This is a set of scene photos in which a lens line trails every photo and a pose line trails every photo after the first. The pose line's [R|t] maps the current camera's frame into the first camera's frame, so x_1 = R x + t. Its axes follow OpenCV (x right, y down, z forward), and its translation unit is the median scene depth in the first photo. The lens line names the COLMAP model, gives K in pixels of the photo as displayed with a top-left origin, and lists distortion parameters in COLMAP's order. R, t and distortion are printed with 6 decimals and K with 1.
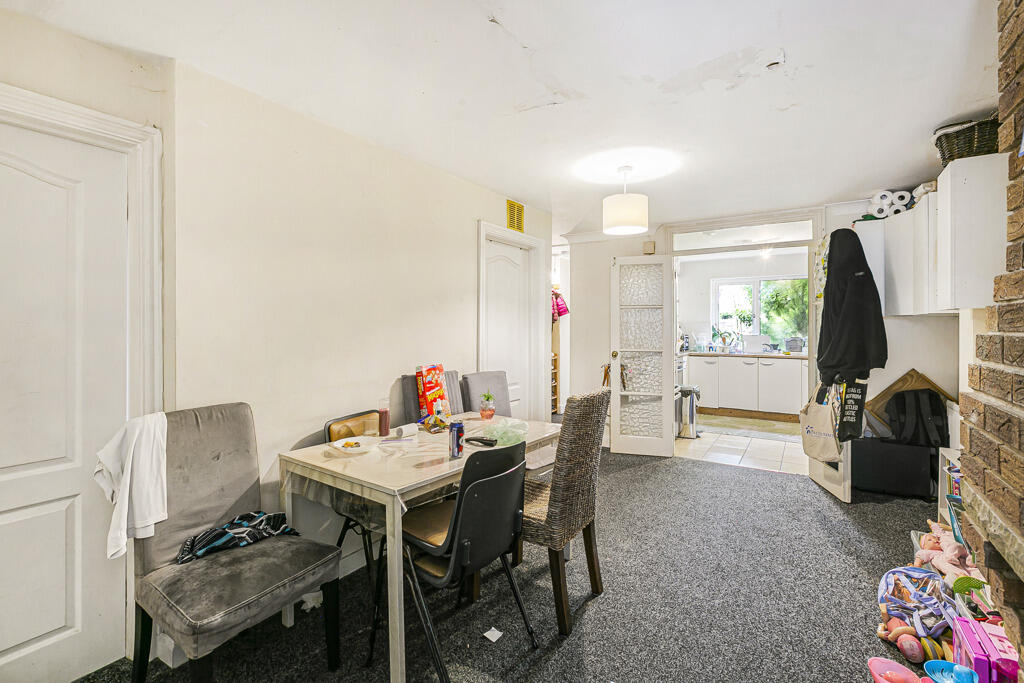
lens RADIAL K [[453.9, 0, 512.0], [0, 453.9, 341.5], [0, 0, 1]] dist [0.000257, -0.000031]
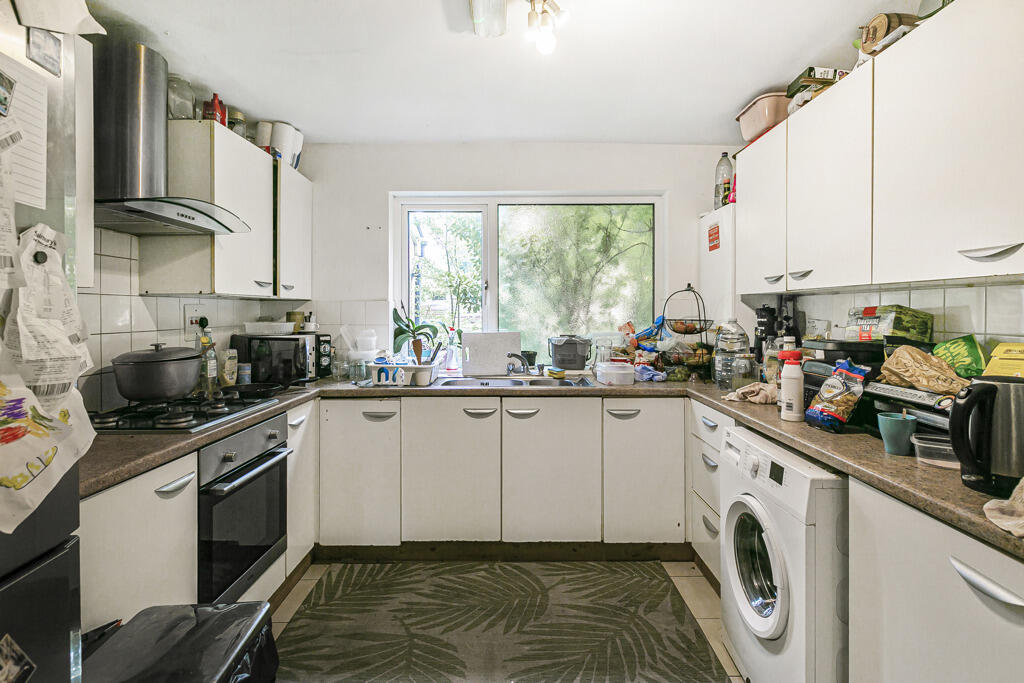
lens RADIAL K [[505.5, 0, 512.0], [0, 505.5, 314.5], [0, 0, 1]] dist [0.002215, -0.000554]
pose [[0.843845, -0.005790, 0.536556, 0.304551], [0.019550, 0.999610, -0.019960, -0.020284], [-0.536231, 0.027333, 0.843628, 0.596284]]
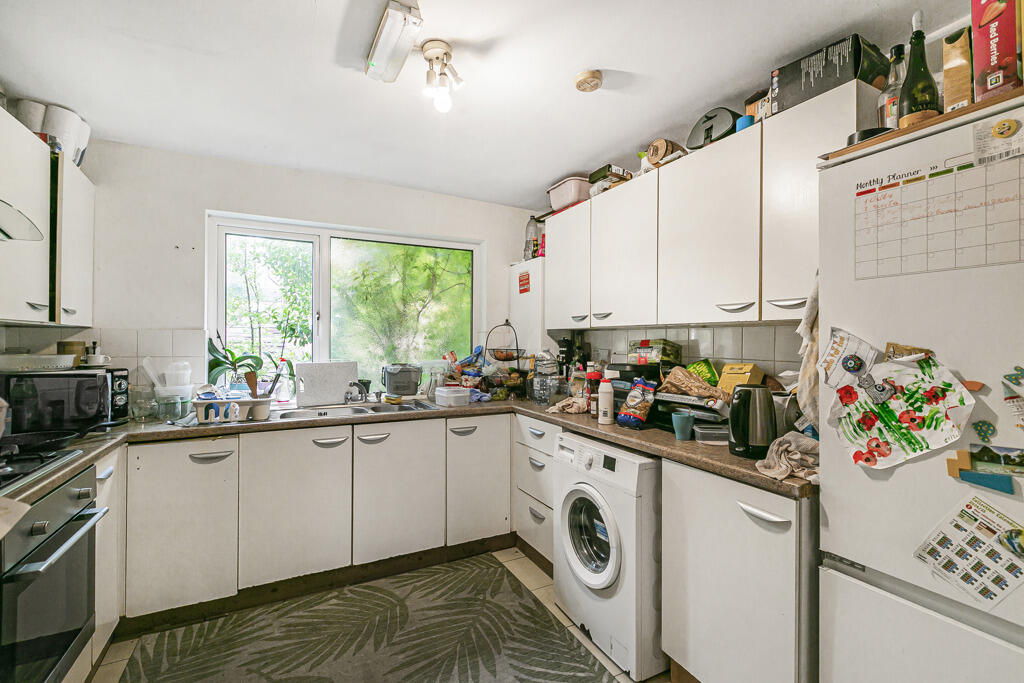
lens RADIAL K [[453.9, 0, 512.0], [0, 453.9, 341.5], [0, 0, 1]] dist [0.000257, -0.000031]
pose [[0.500234, -0.000749, 0.865890, 0.259874], [0.025664, 0.999573, -0.013962, -0.022600], [-0.865510, 0.029206, 0.500040, 0.637118]]
